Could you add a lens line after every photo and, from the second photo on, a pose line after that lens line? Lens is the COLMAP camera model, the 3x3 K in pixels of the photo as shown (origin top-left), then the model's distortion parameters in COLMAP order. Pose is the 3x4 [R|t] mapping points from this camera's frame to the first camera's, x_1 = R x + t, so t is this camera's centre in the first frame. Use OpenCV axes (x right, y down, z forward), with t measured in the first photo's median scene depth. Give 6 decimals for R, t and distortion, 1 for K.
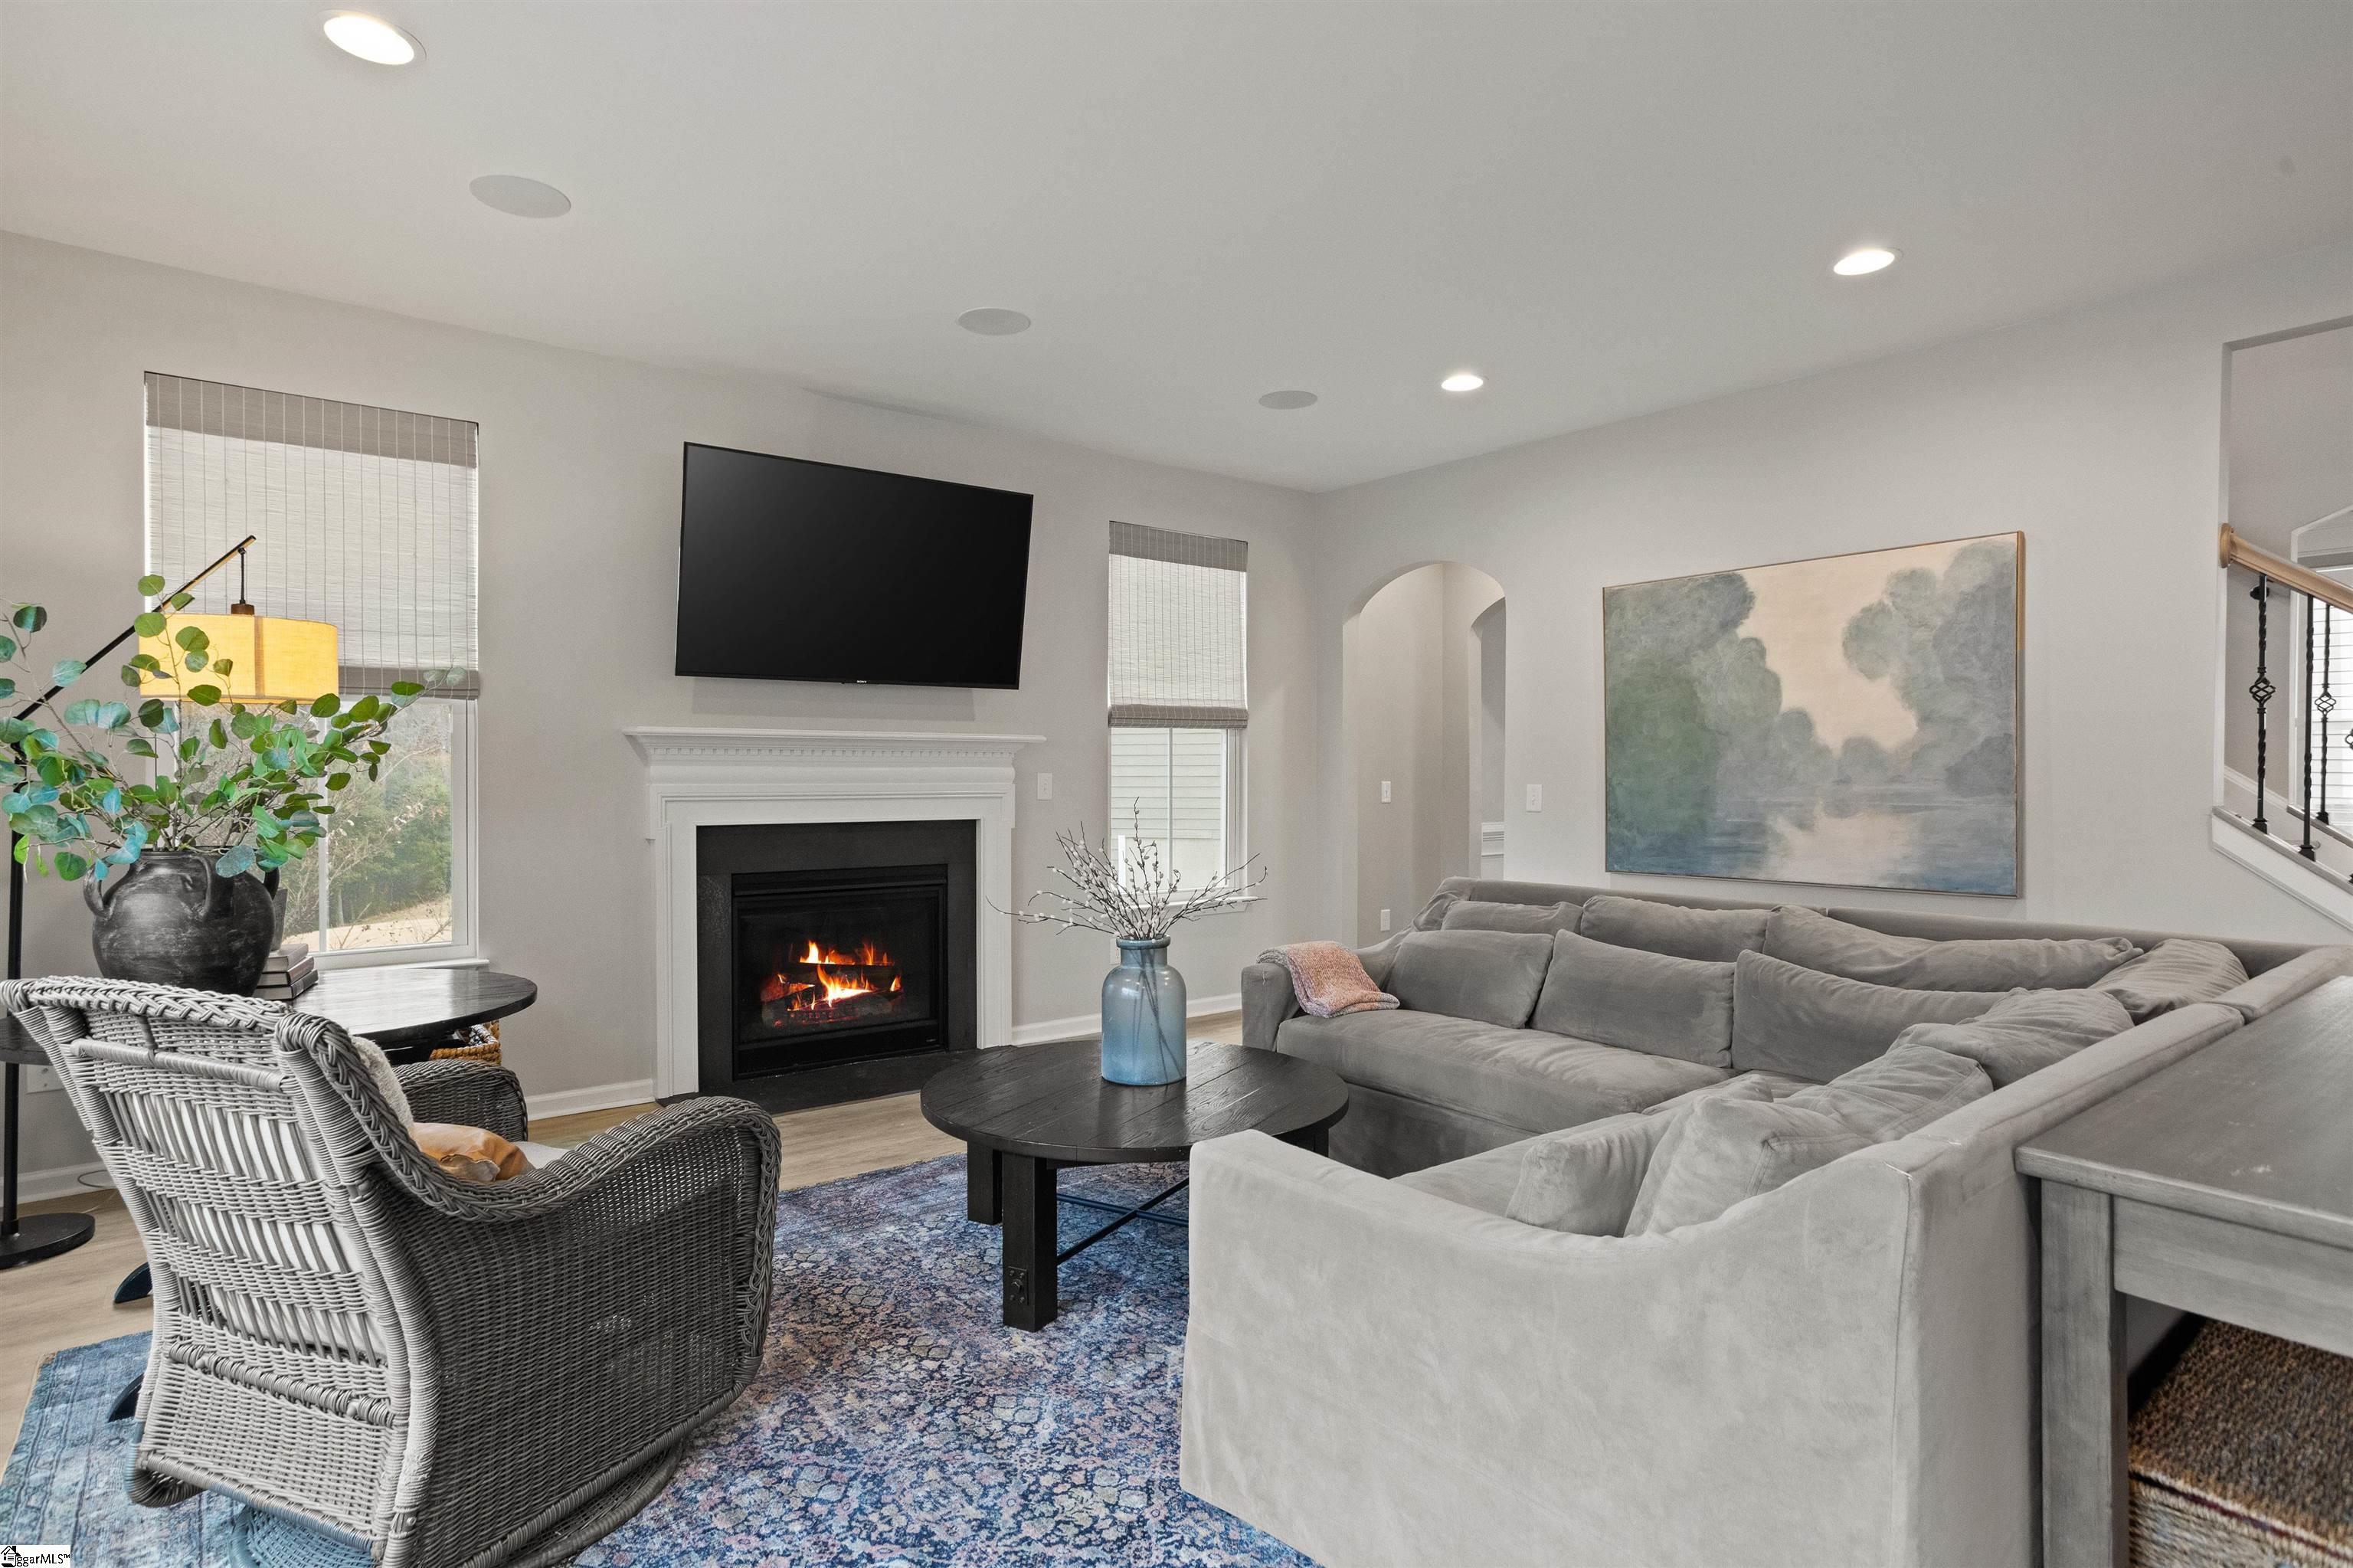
lens RADIAL K [[1227.8, 0, 1170.3], [0, 1227.8, 796.5], [0, 0, 1]] dist [-0.023066, 0.007622]
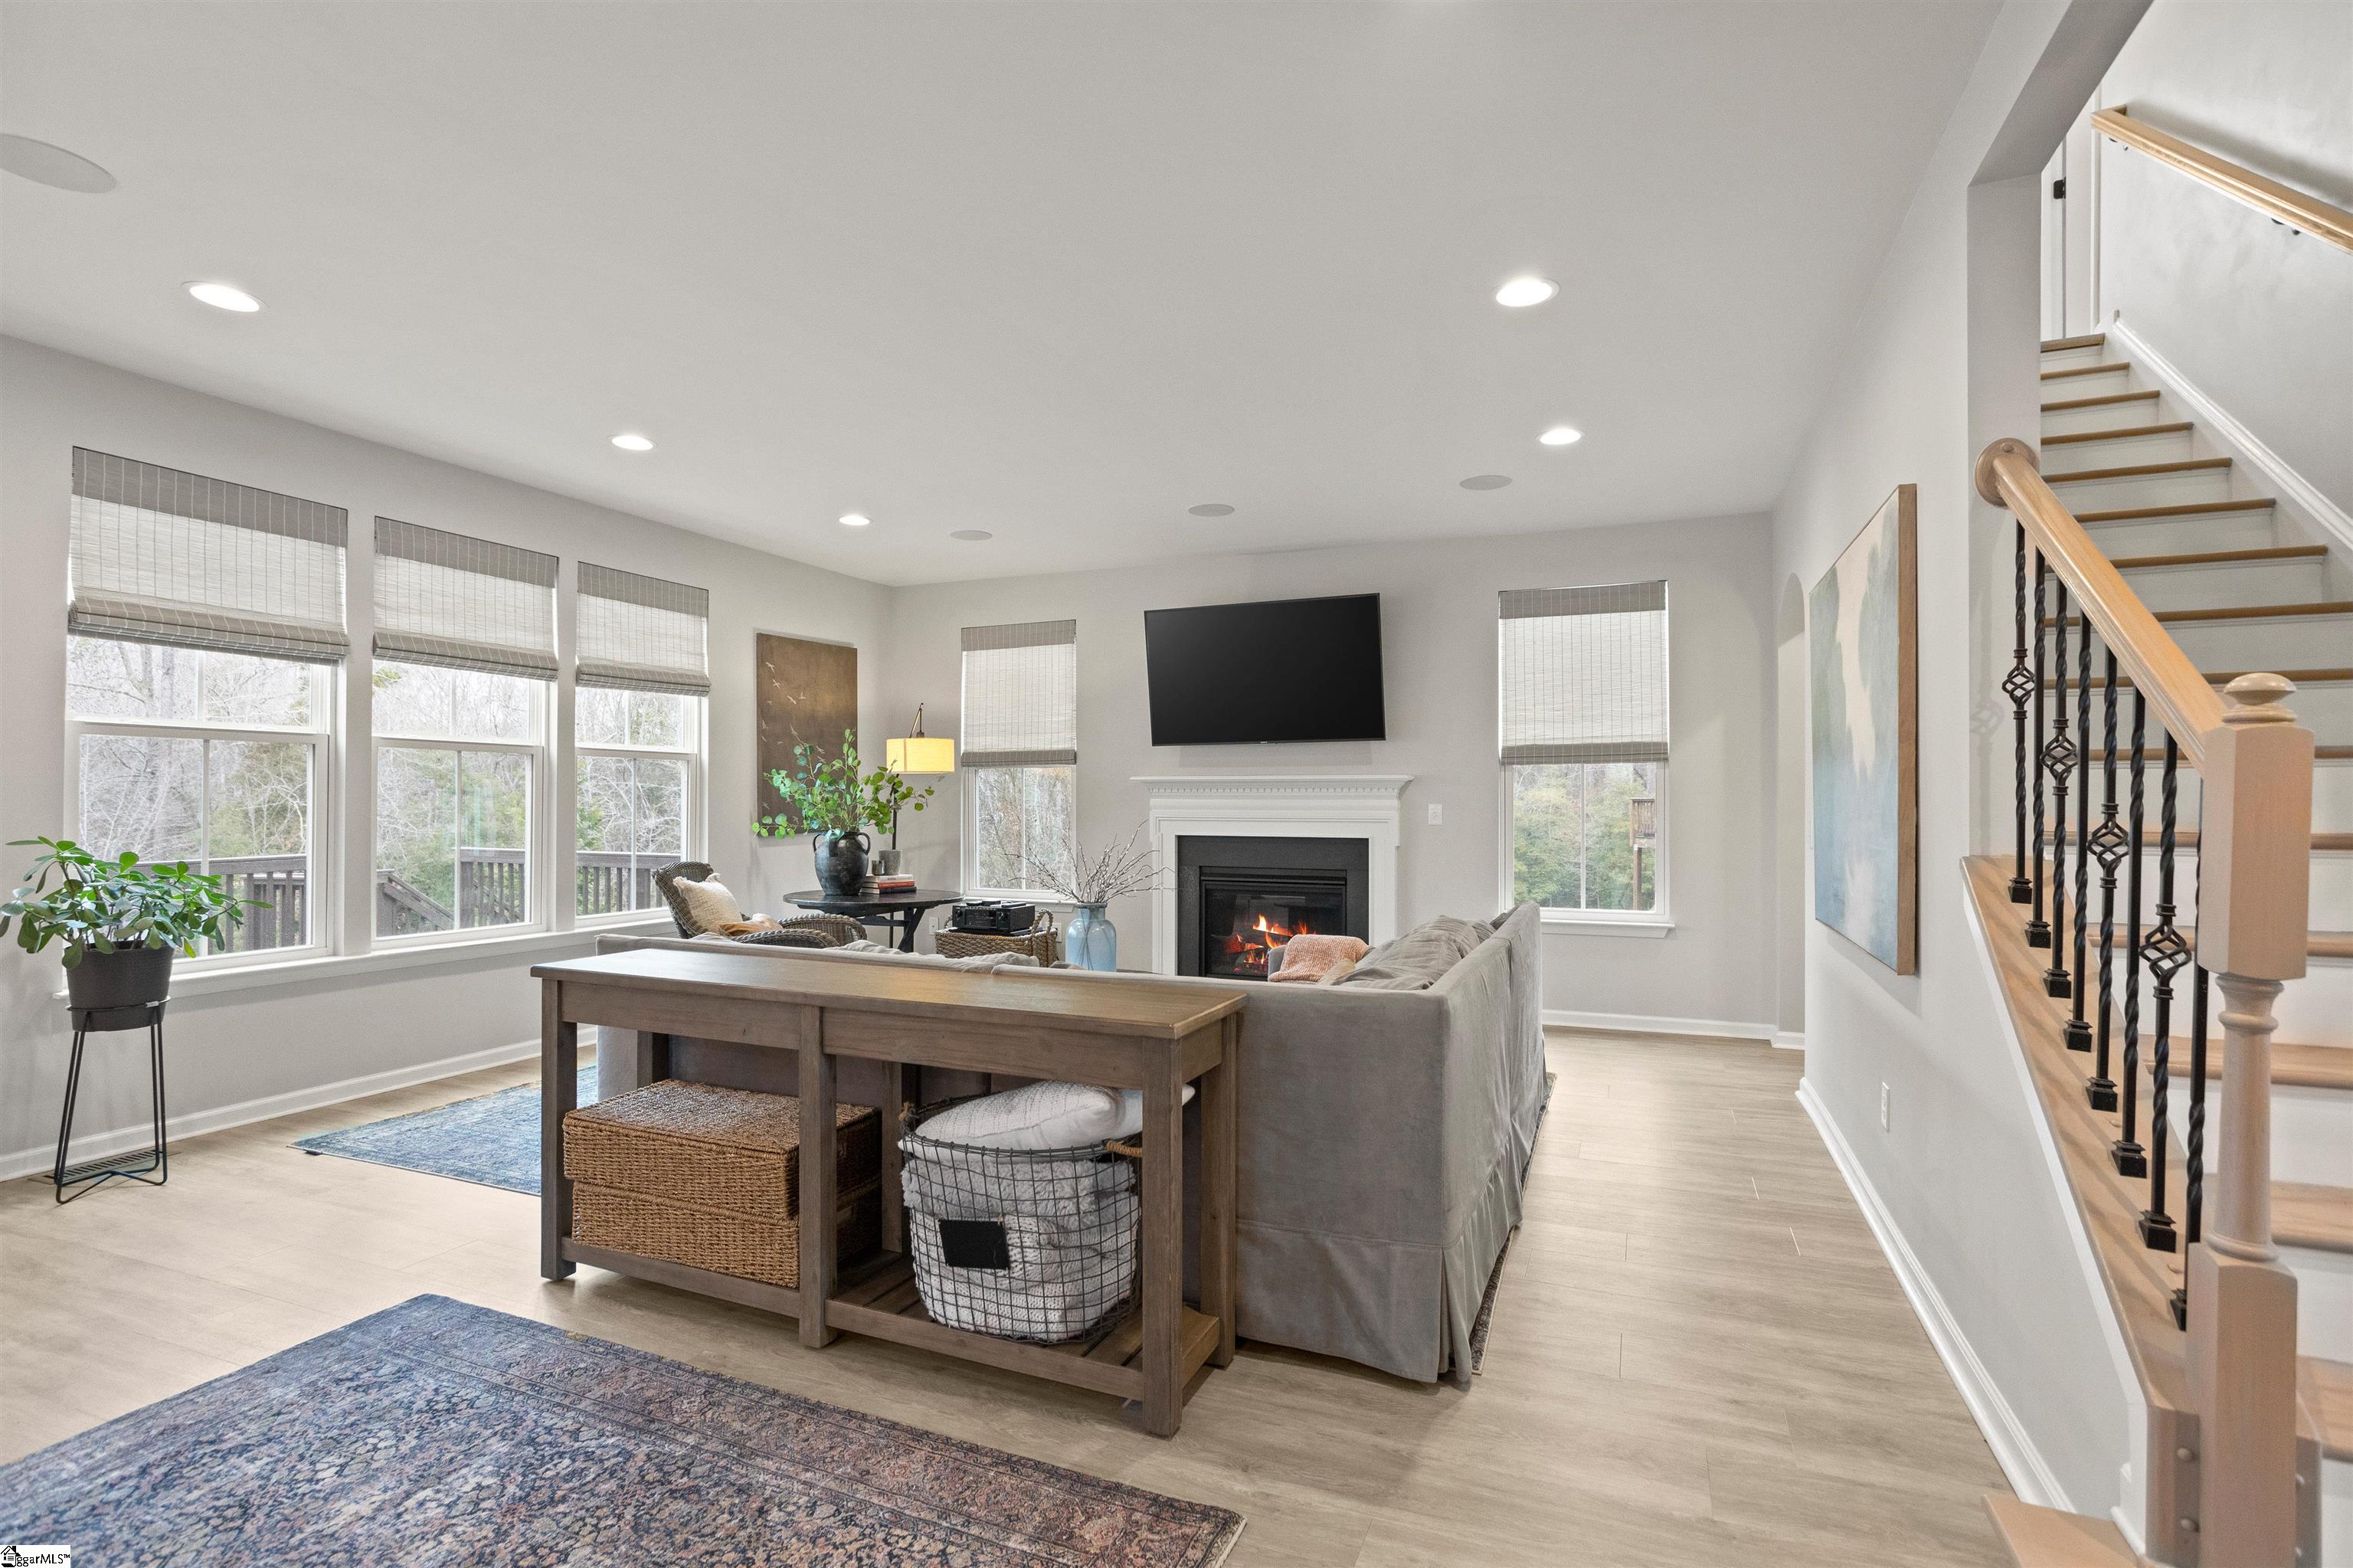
lens RADIAL K [[1147.9, 0, 1166.0], [0, 1147.9, 796.6], [0, 0, 1]] dist [-0.019285, 0.011075]
pose [[0.478623, -0.002167, -0.878018, 0.975900], [-0.015731, 0.999815, -0.011043, -0.011298], [0.877880, 0.019097, 0.478500, 0.241546]]
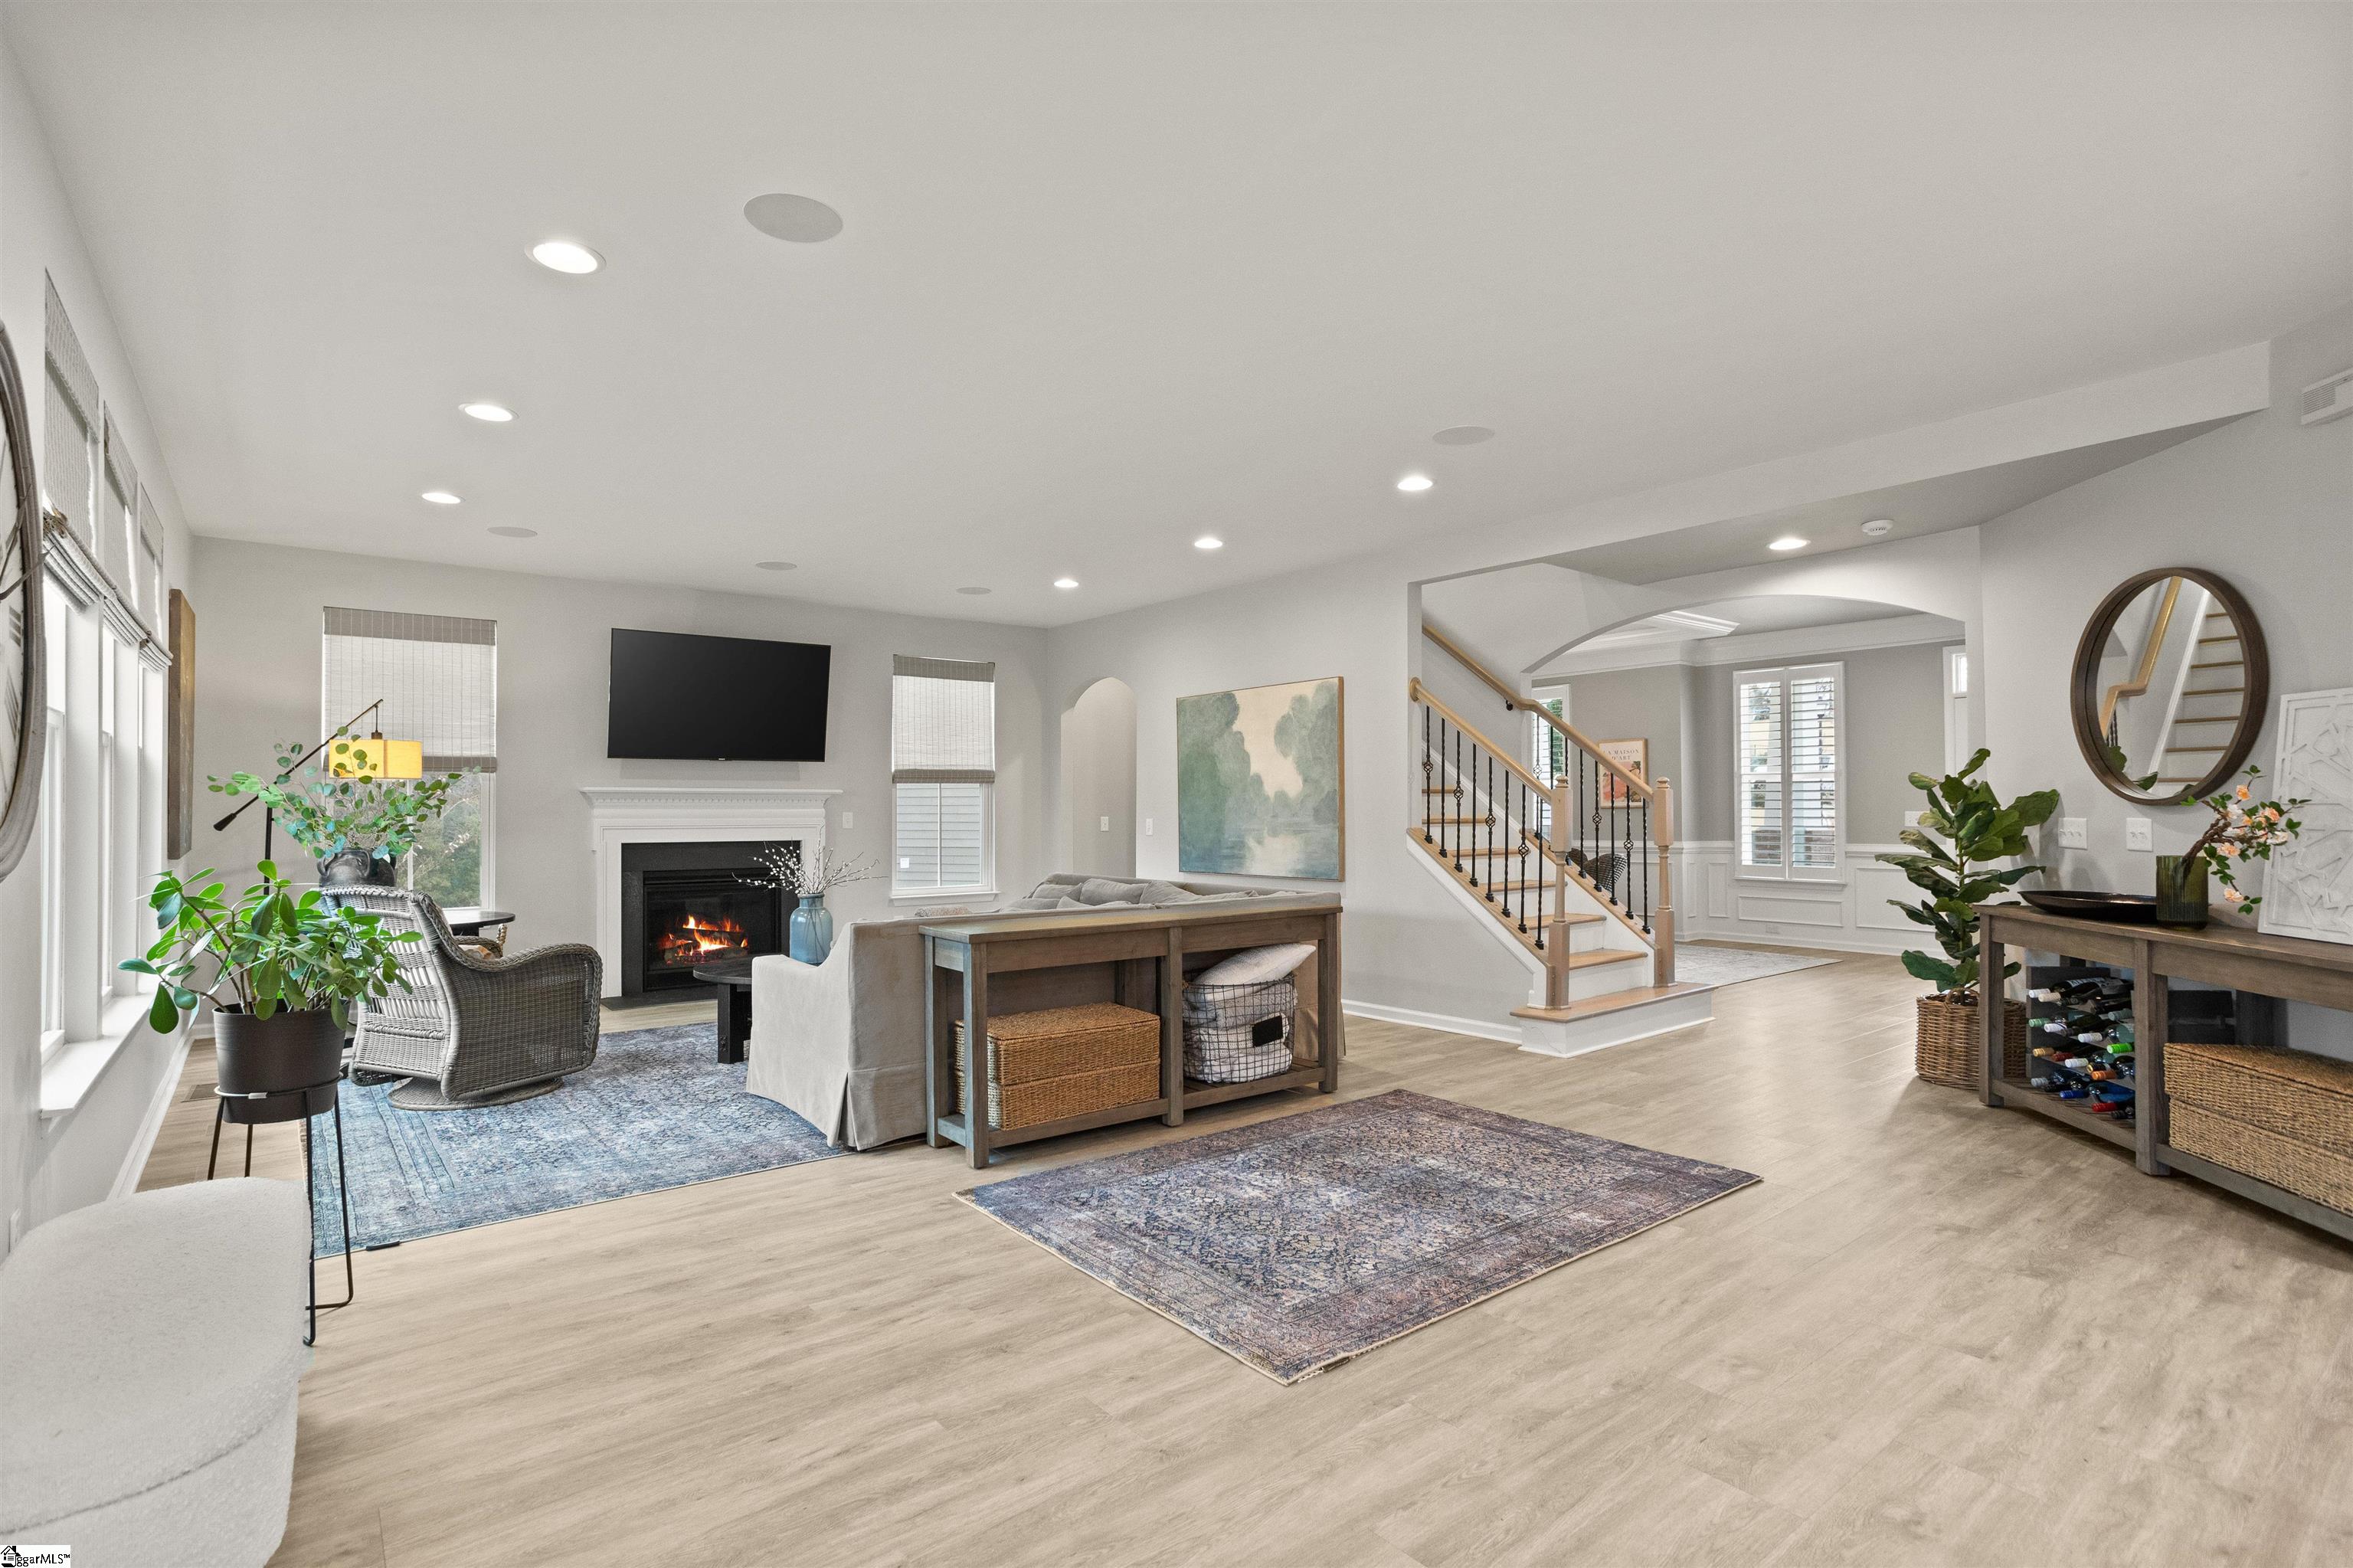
lens RADIAL K [[1147.9, 0, 1144.3], [0, 1147.9, 807.7], [0, 0, 1]] dist [-0.019285, 0.011075]
pose [[0.999759, -0.002900, -0.021761, 0.392114], [0.002443, 0.999776, -0.021017, 0.009208], [0.021817, 0.020959, 0.999542, -0.610616]]
